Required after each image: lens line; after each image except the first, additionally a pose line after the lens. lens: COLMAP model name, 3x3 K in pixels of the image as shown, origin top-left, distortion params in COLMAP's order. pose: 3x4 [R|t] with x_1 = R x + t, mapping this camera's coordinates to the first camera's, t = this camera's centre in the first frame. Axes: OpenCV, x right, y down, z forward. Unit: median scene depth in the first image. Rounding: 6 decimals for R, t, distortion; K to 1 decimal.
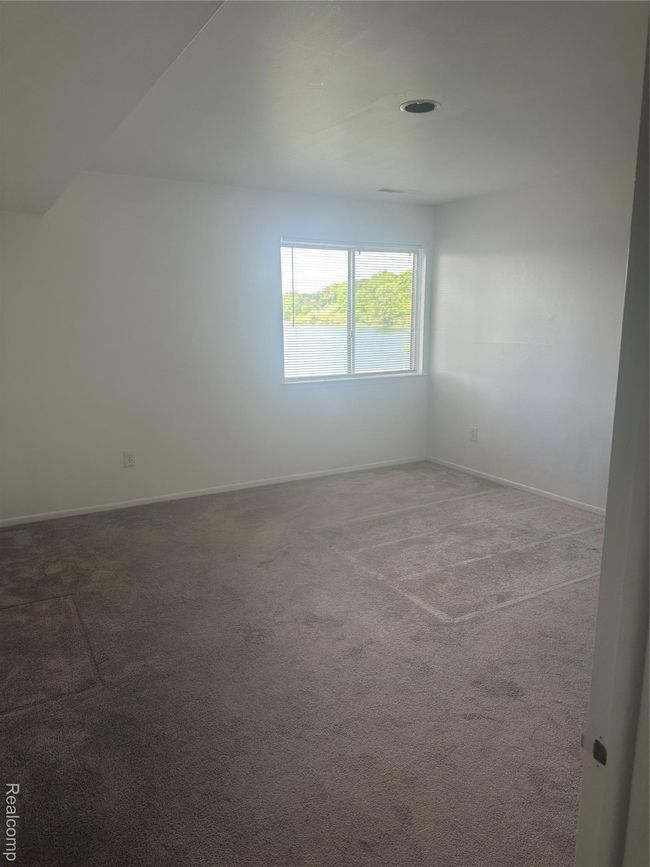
lens RADIAL K [[611.0, 0, 329.9], [0, 611.0, 438.8], [0, 0, 1]] dist [0.066451, -0.070149]
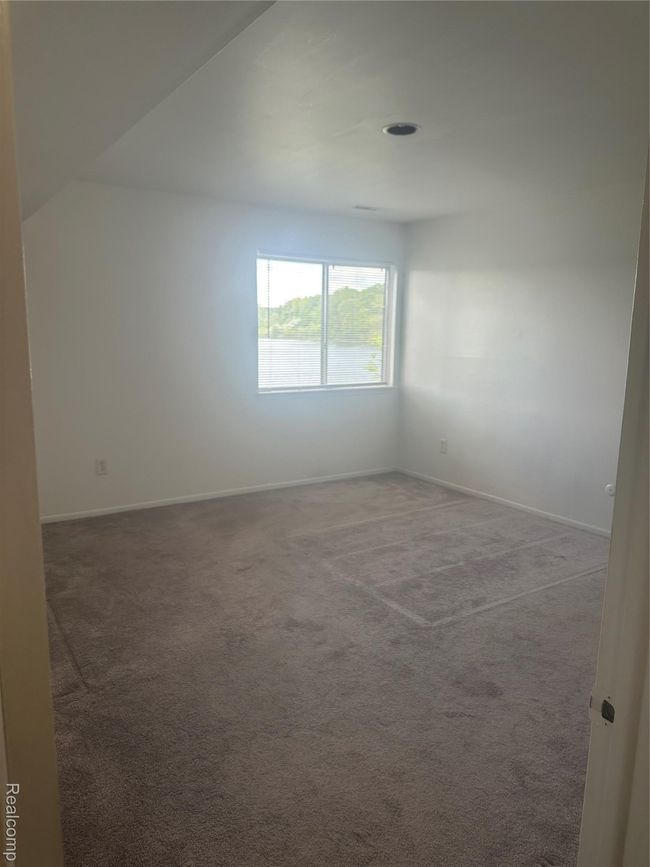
lens RADIAL K [[611.0, 0, 325.2], [0, 611.0, 435.9], [0, 0, 1]] dist [0.066451, -0.070149]
pose [[0.998628, 0.011941, 0.050983, -0.025713], [-0.010610, 0.999598, -0.026298, 0.008168], [-0.051277, 0.025721, 0.998353, -0.018536]]
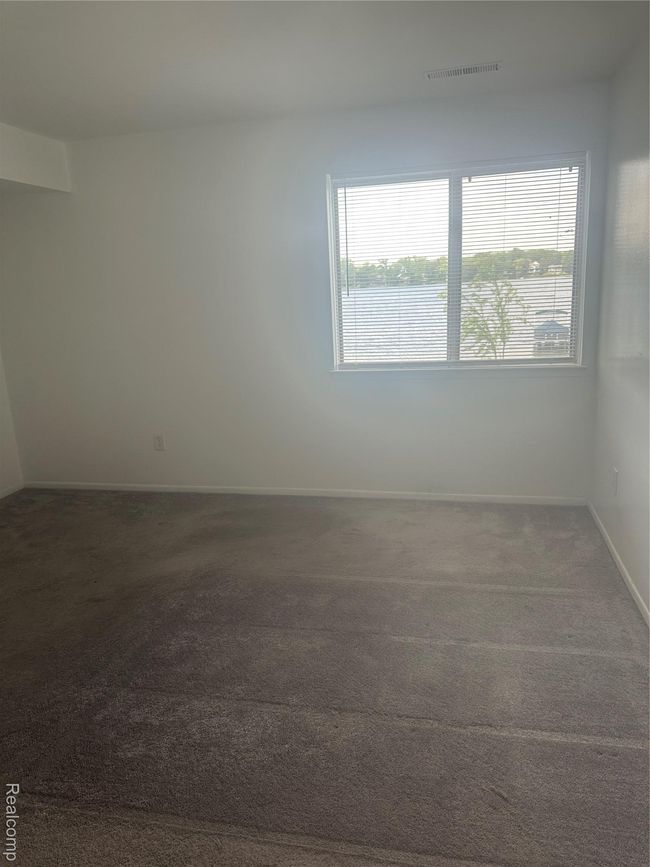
lens RADIAL K [[611.0, 0, 322.7], [0, 611.0, 429.3], [0, 0, 1]] dist [0.066451, -0.070149]
pose [[0.723244, 0.127803, -0.678663, 0.739764], [-0.094108, 0.991799, 0.086480, -0.138055], [0.684150, 0.001321, 0.729340, 0.718125]]
